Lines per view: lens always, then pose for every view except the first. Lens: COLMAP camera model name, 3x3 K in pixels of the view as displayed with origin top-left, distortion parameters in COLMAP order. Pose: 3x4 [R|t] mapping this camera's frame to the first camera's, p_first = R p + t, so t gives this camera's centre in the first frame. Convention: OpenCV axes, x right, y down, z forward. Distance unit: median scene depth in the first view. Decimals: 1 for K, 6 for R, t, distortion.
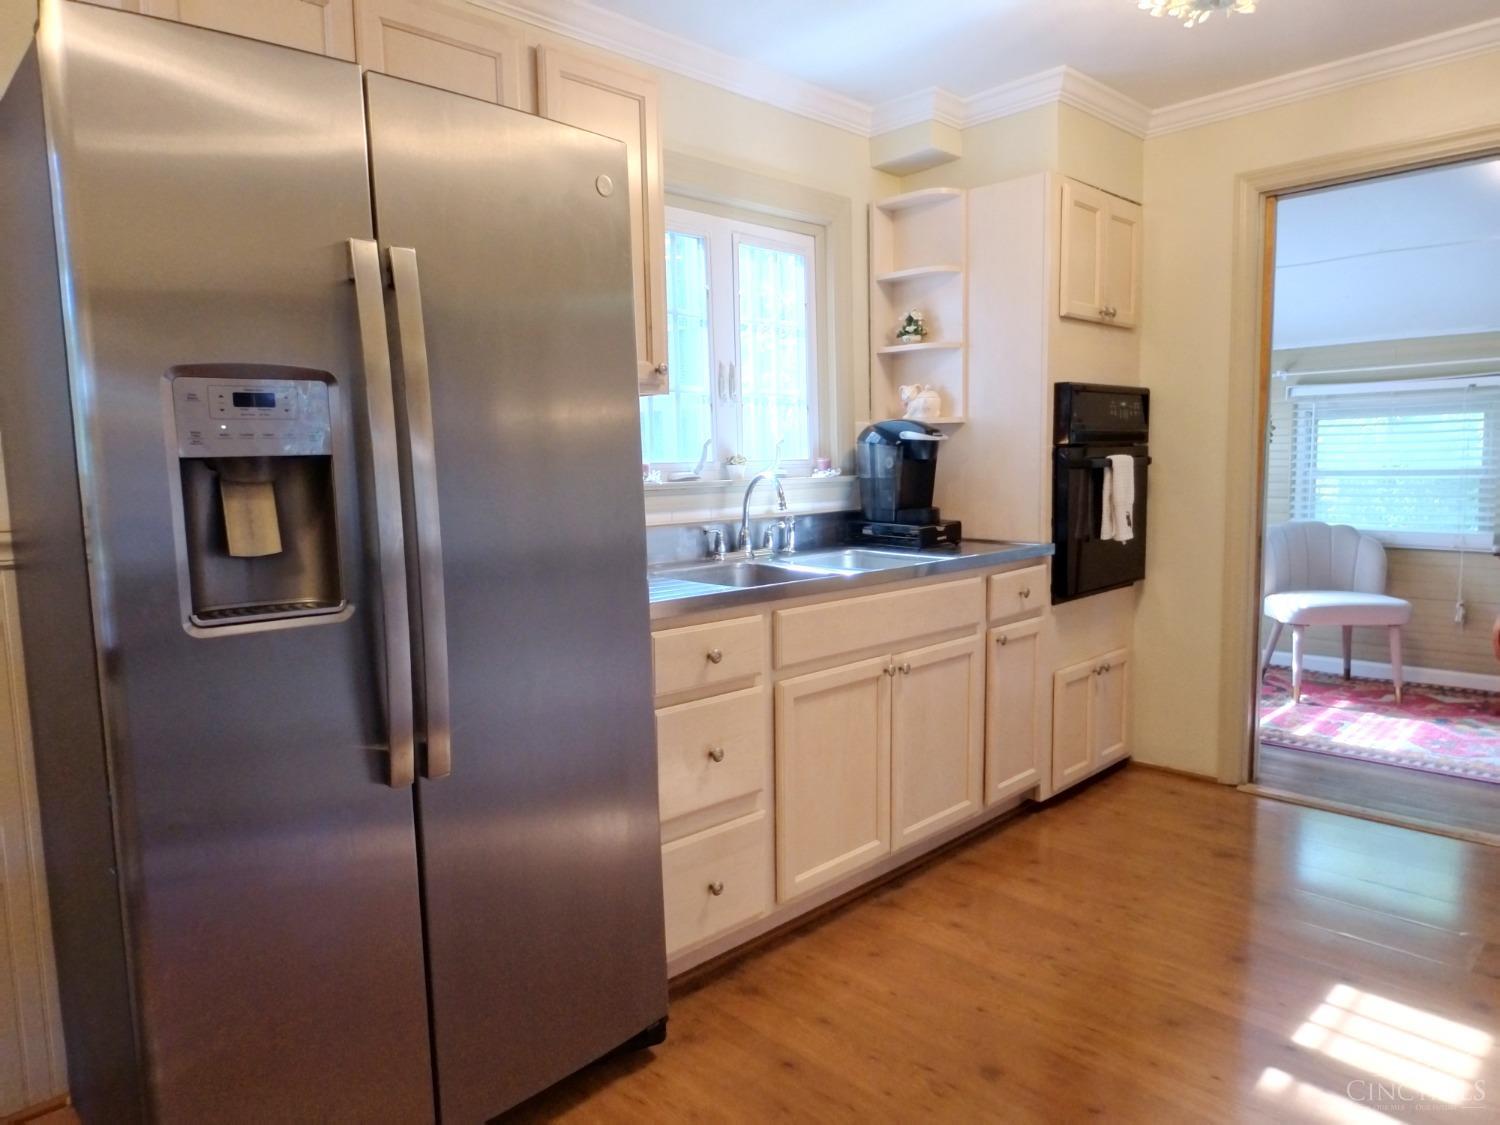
lens RADIAL K [[987.5, 0, 741.9], [0, 987.5, 564.3], [0, 0, 1]] dist [-0.002013, -0.006262]
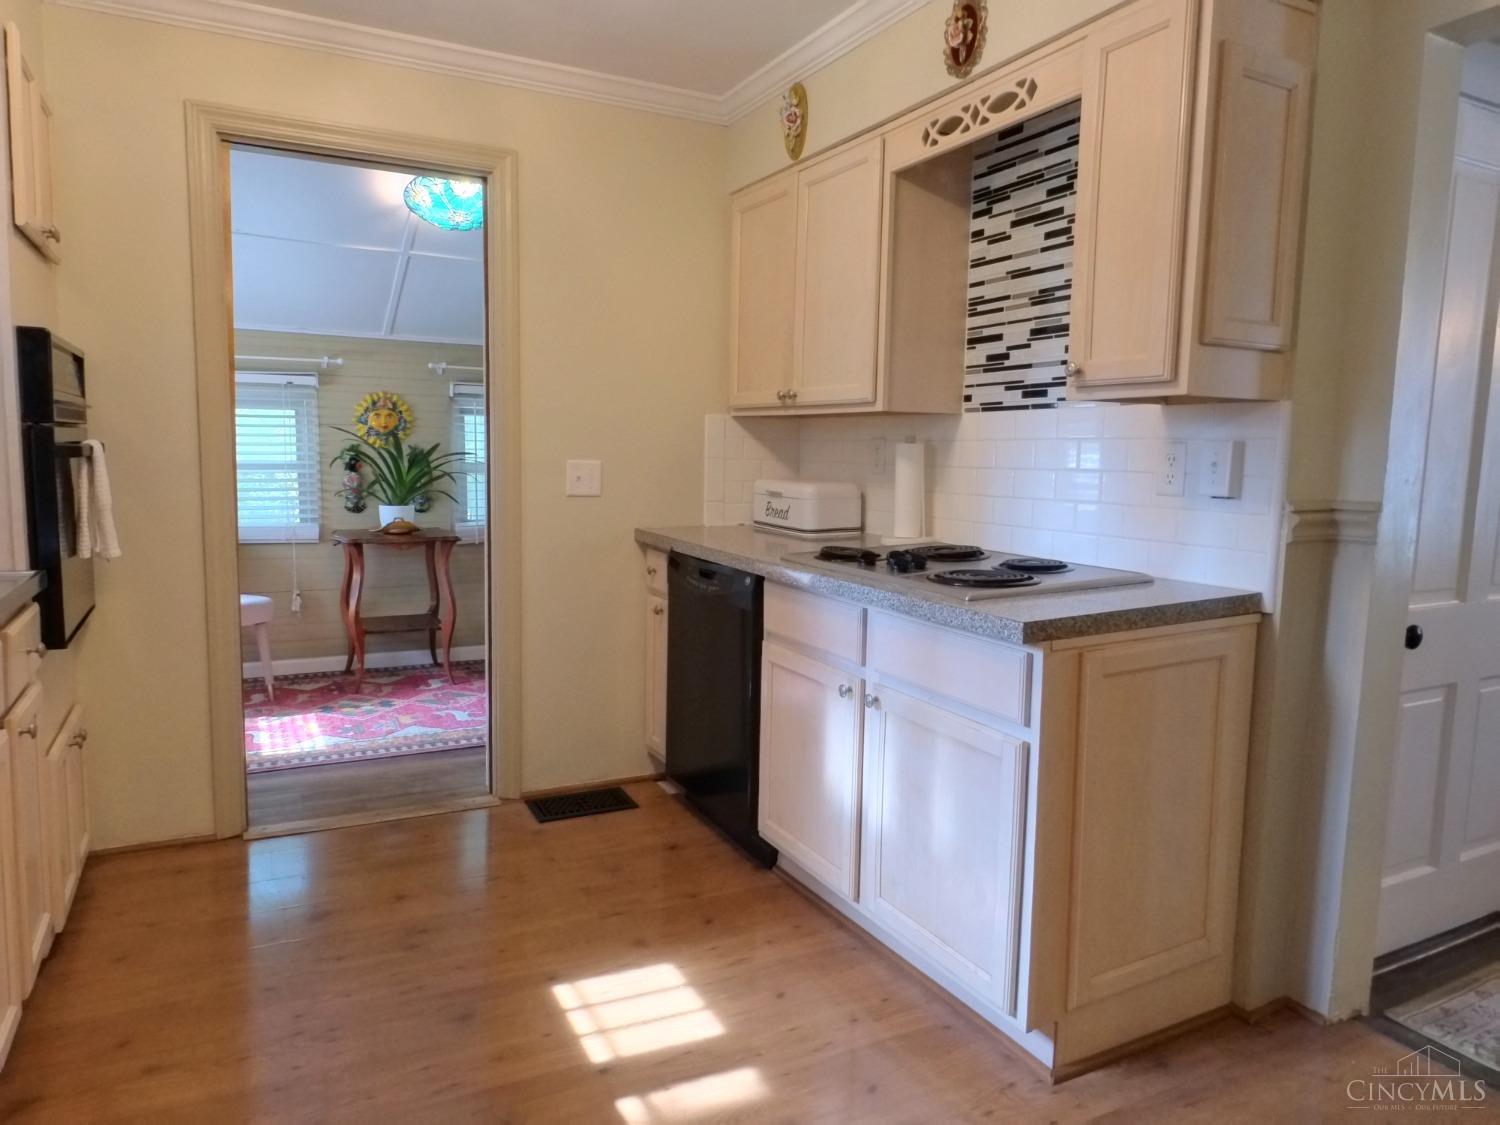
lens RADIAL K [[987.5, 0, 745.7], [0, 987.5, 566.5], [0, 0, 1]] dist [-0.002013, -0.006262]
pose [[0.289916, -0.081380, 0.953586, -0.150149], [0.067514, 0.995635, 0.064443, -0.028701], [-0.954668, 0.045697, 0.294145, 0.296111]]
